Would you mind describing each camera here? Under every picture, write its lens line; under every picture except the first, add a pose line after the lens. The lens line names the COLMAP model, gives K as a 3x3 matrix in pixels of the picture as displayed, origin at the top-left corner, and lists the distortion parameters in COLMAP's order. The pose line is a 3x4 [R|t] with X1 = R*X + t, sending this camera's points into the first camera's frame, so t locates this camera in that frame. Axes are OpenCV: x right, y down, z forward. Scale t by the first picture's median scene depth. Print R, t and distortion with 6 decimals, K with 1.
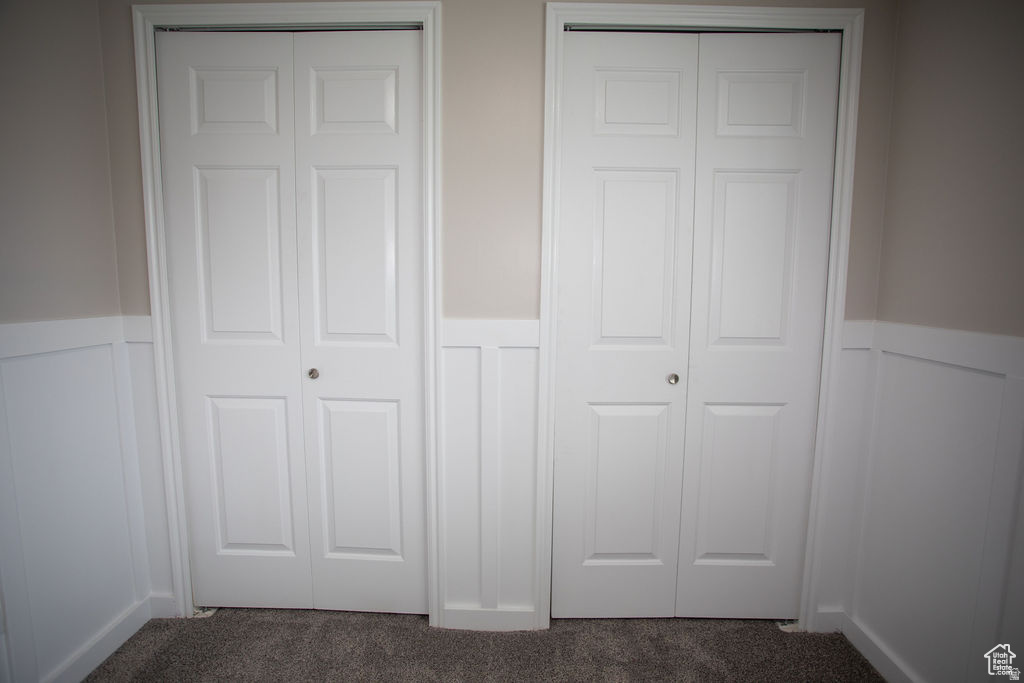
lens RADIAL K [[492.1, 0, 509.5], [0, 492.1, 343.4], [0, 0, 1]] dist [-0.043181, 0.011282]
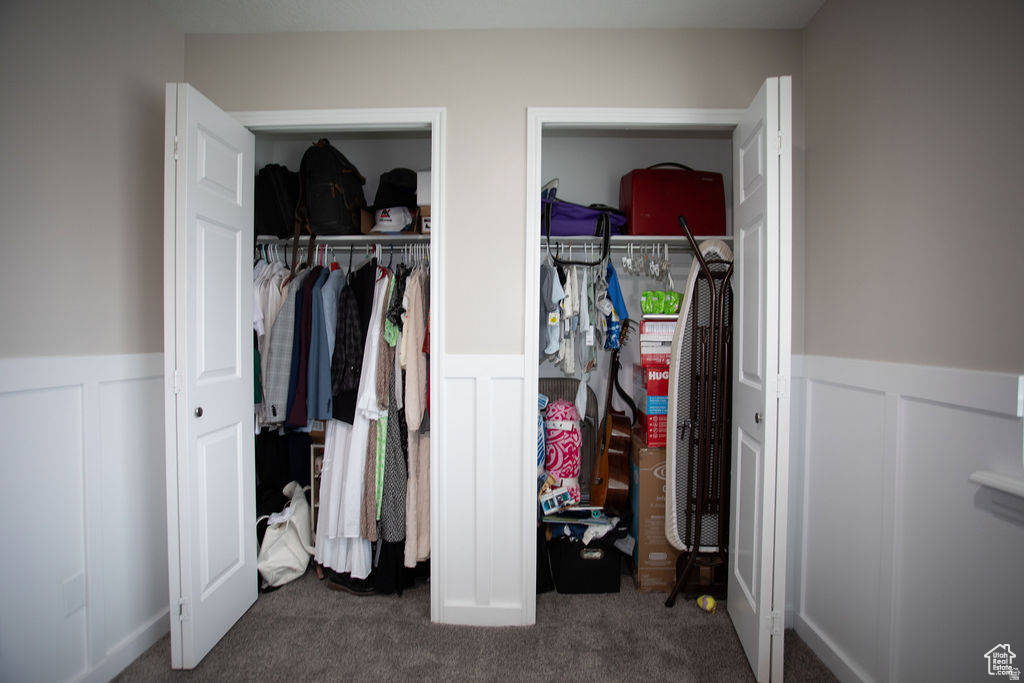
lens RADIAL K [[492.1, 0, 511.2], [0, 492.1, 336.8], [0, 0, 1]] dist [-0.043181, 0.011282]
pose [[0.999929, -0.004240, -0.011131, 0.043134], [0.003050, 0.994483, -0.104850, 0.034867], [0.011514, 0.104809, 0.994426, -0.222183]]
